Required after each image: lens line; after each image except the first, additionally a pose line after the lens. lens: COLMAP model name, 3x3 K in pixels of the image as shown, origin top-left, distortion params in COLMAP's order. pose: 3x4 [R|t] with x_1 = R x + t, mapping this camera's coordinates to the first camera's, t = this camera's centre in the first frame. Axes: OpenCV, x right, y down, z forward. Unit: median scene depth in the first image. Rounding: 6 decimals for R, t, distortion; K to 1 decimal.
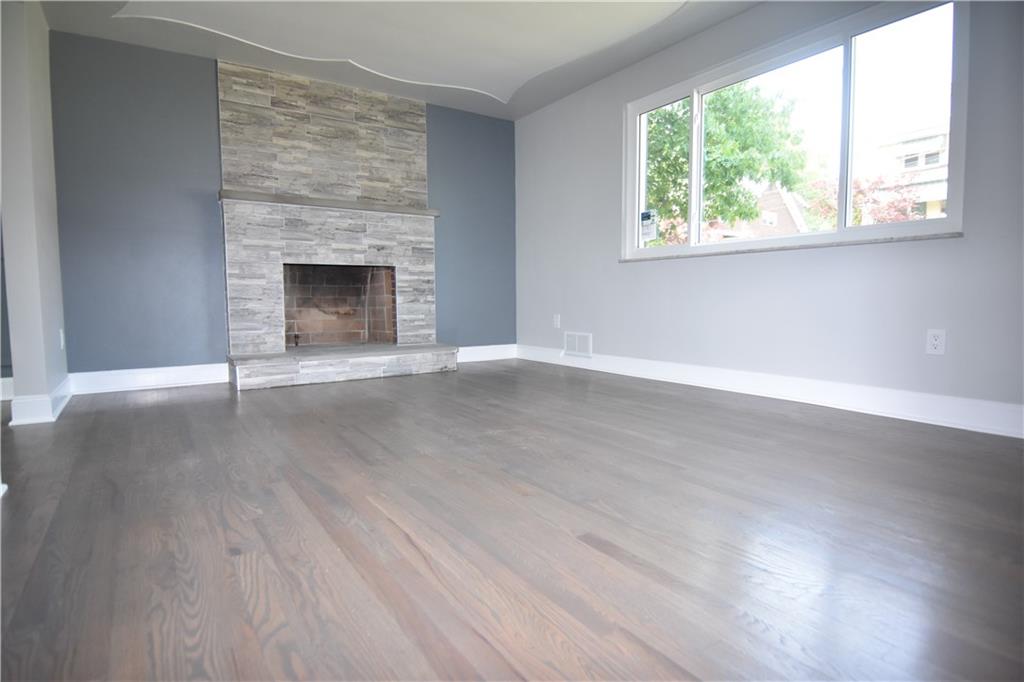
lens RADIAL K [[548.8, 0, 510.1], [0, 548.8, 337.6], [0, 0, 1]] dist [-0.007767, -0.003401]
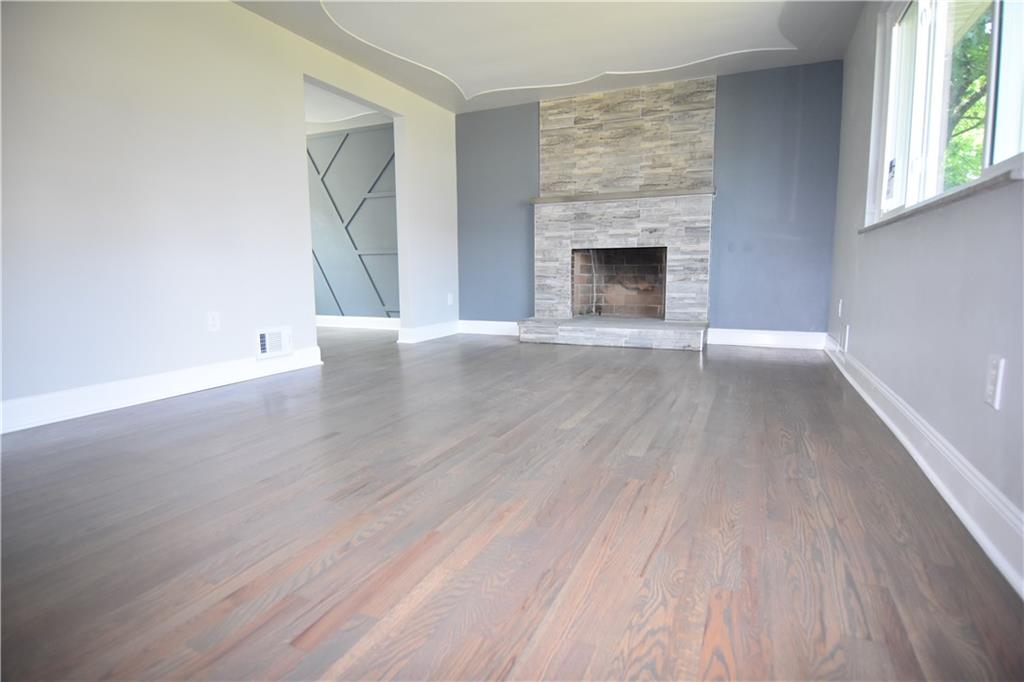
lens RADIAL K [[548.8, 0, 508.6], [0, 548.8, 339.2], [0, 0, 1]] dist [-0.007767, -0.003401]
pose [[0.520507, 0.107067, -0.847118, 0.585054], [-0.059082, 0.994246, 0.089359, -0.030371], [0.851811, 0.003537, 0.523838, 0.193178]]
